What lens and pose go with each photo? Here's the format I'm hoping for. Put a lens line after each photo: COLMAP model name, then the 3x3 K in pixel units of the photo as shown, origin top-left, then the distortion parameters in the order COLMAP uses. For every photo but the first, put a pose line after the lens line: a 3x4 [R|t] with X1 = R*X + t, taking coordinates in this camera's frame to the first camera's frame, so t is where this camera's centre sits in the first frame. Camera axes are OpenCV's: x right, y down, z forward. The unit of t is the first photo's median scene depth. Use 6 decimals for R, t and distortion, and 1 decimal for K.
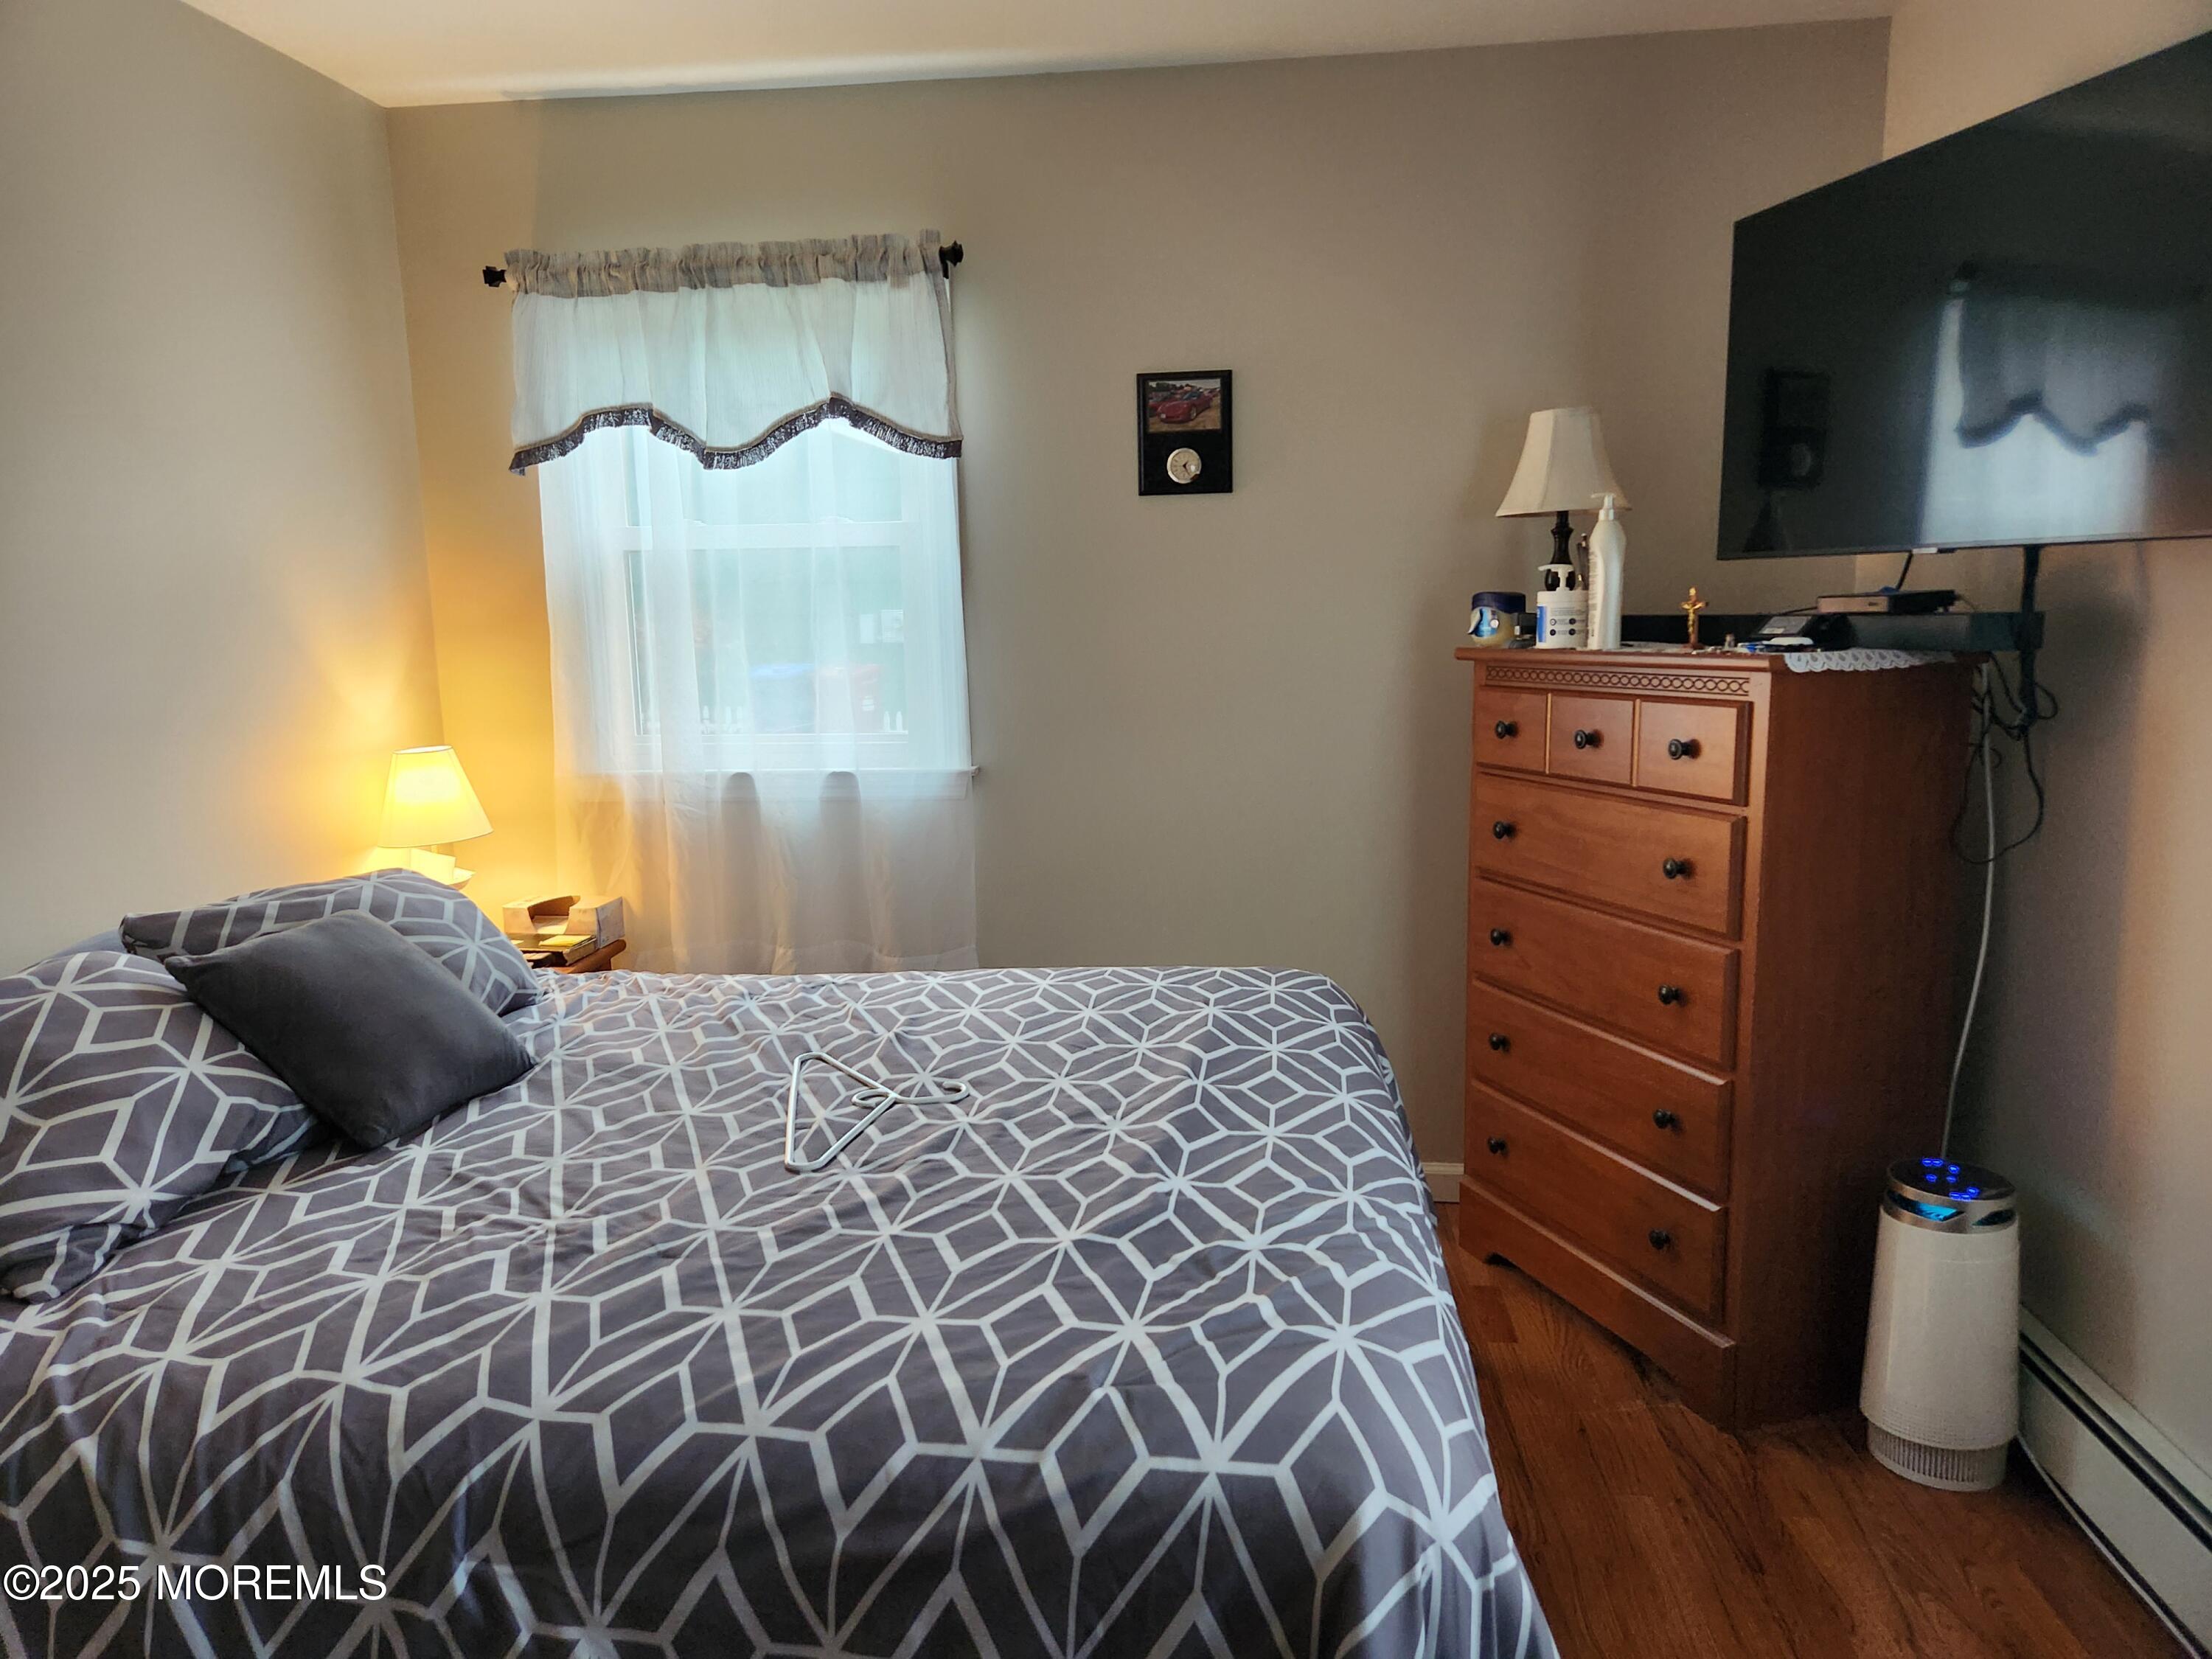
lens RADIAL K [[1474.1, 0, 1063.8], [0, 1474.1, 836.9], [0, 0, 1]] dist [0.081969, -0.071134]
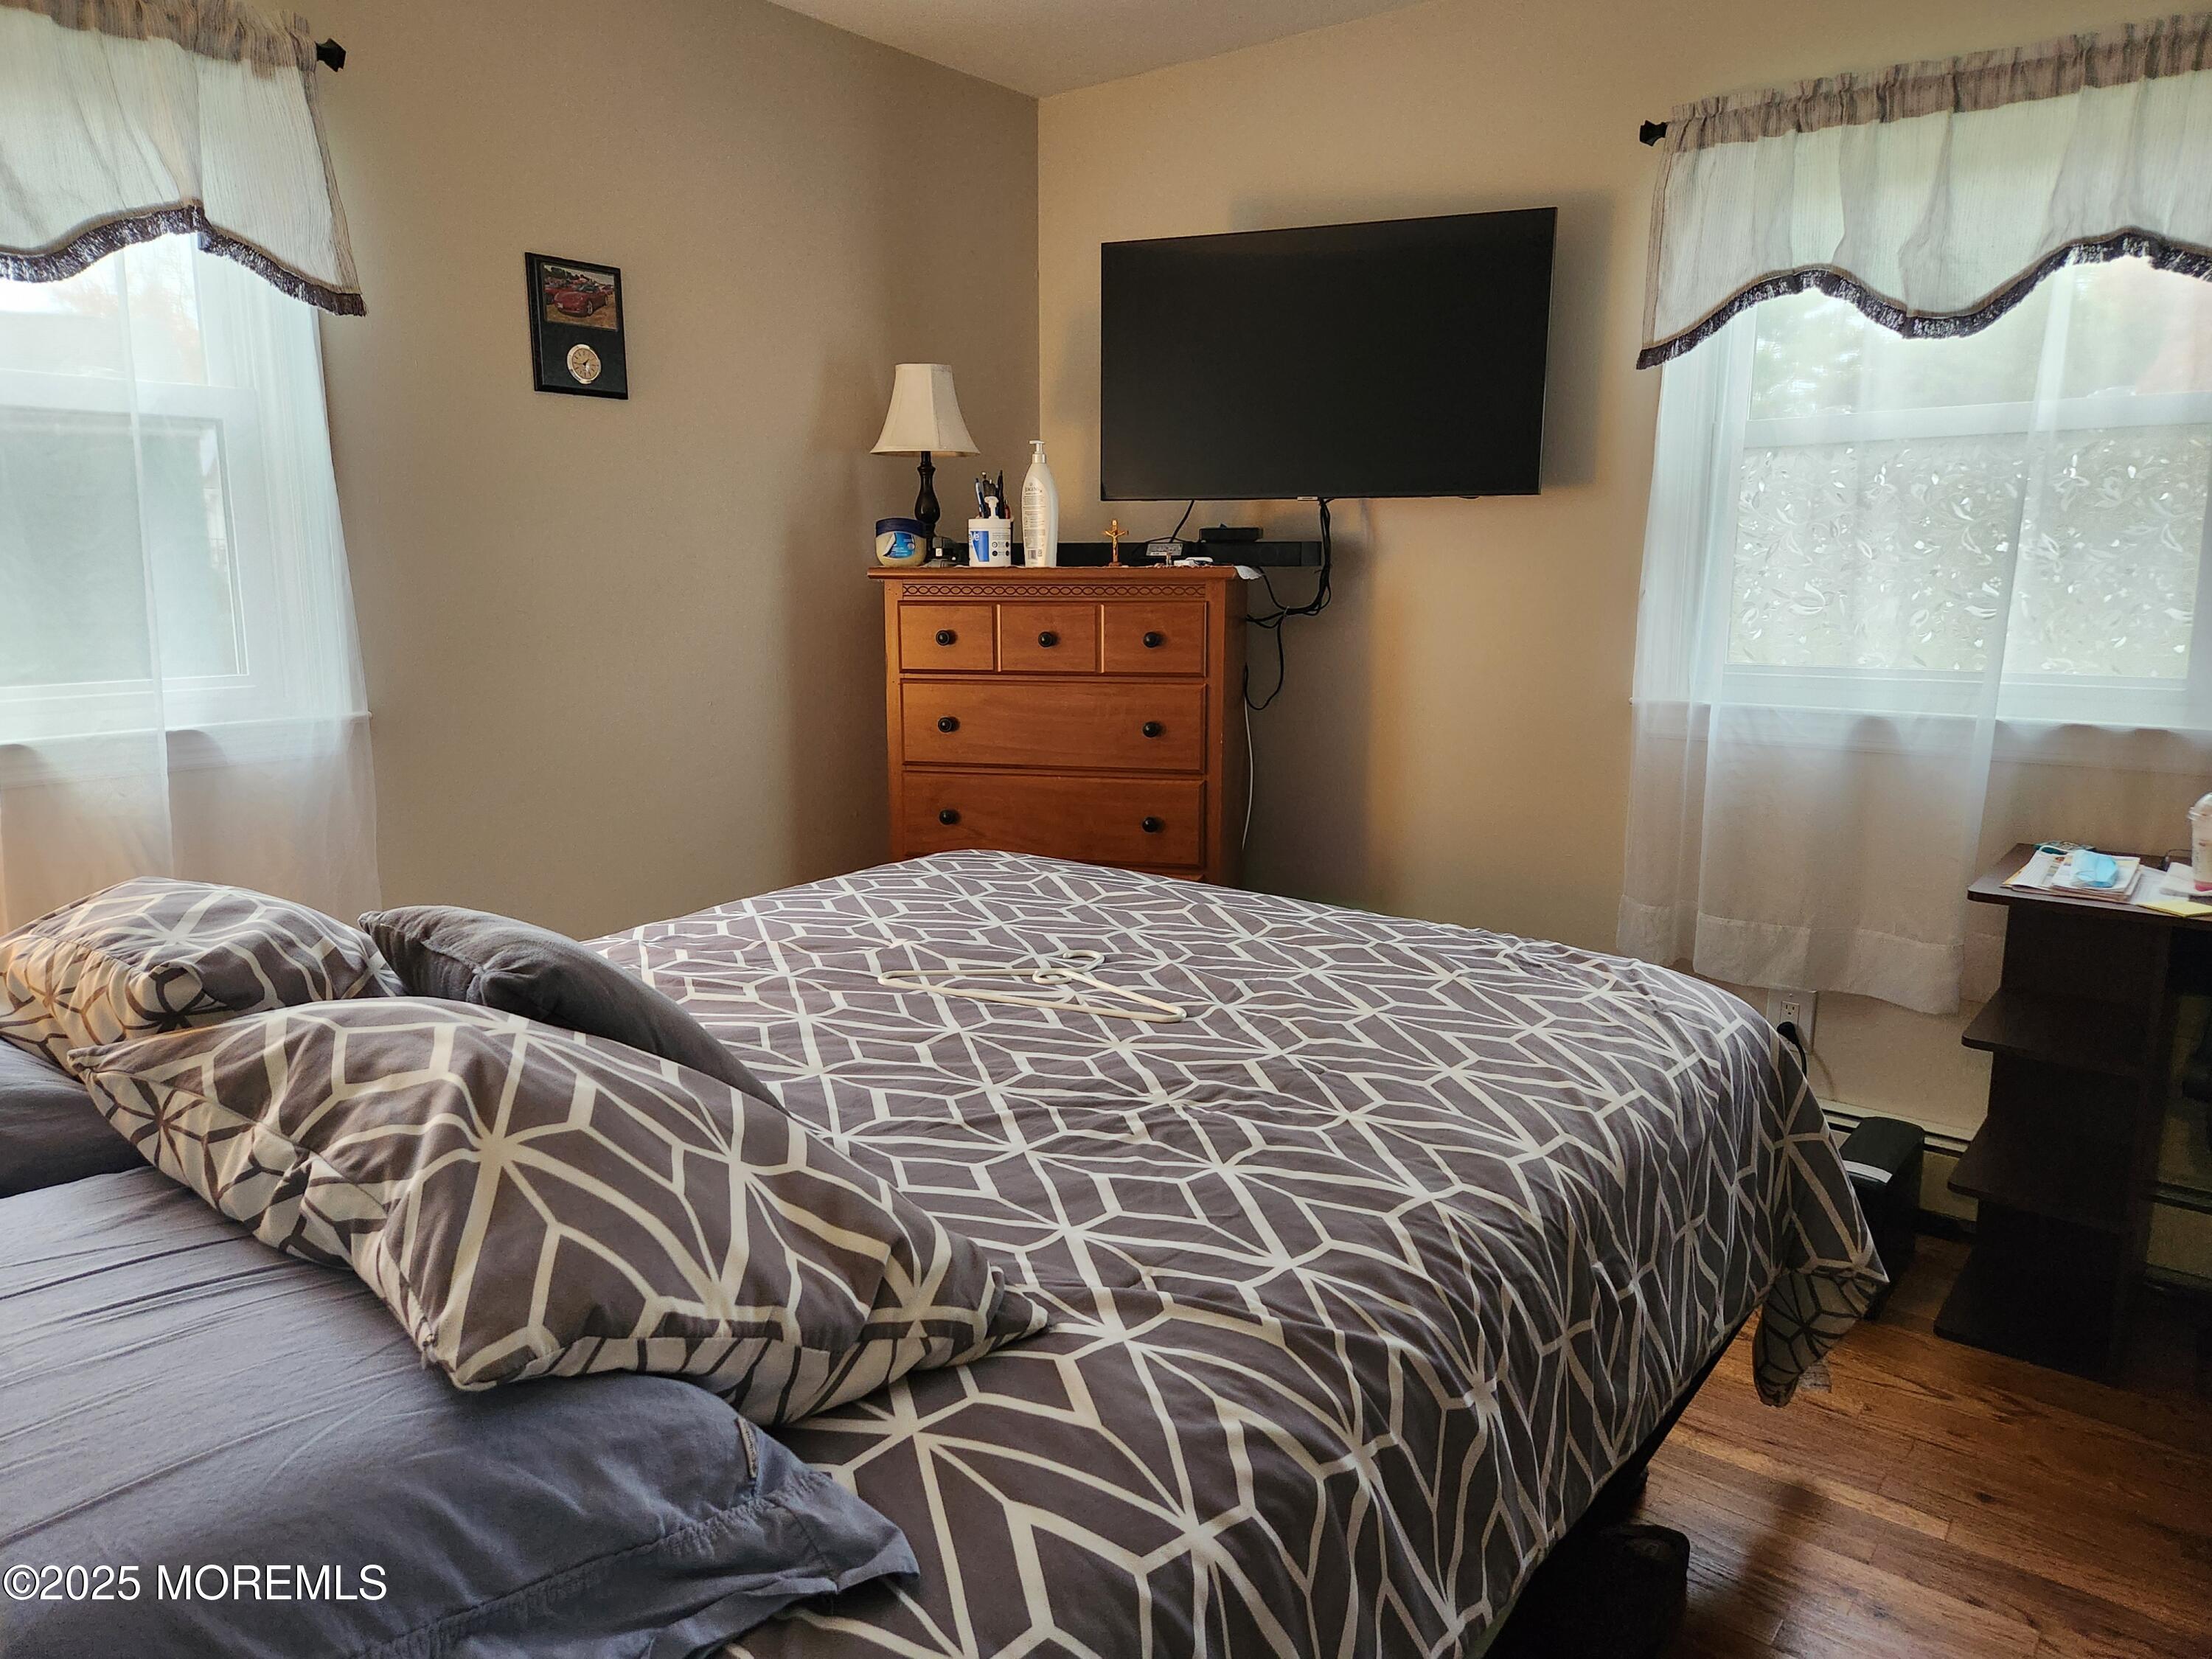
lens RADIAL K [[1474.1, 0, 1123.8], [0, 1474.1, 829.6], [0, 0, 1]] dist [0.081969, -0.071134]
pose [[0.527192, -0.134550, 0.839026, -0.701799], [0.121638, 0.989165, 0.082197, -0.001725], [-0.840995, 0.058724, 0.537846, 0.299068]]
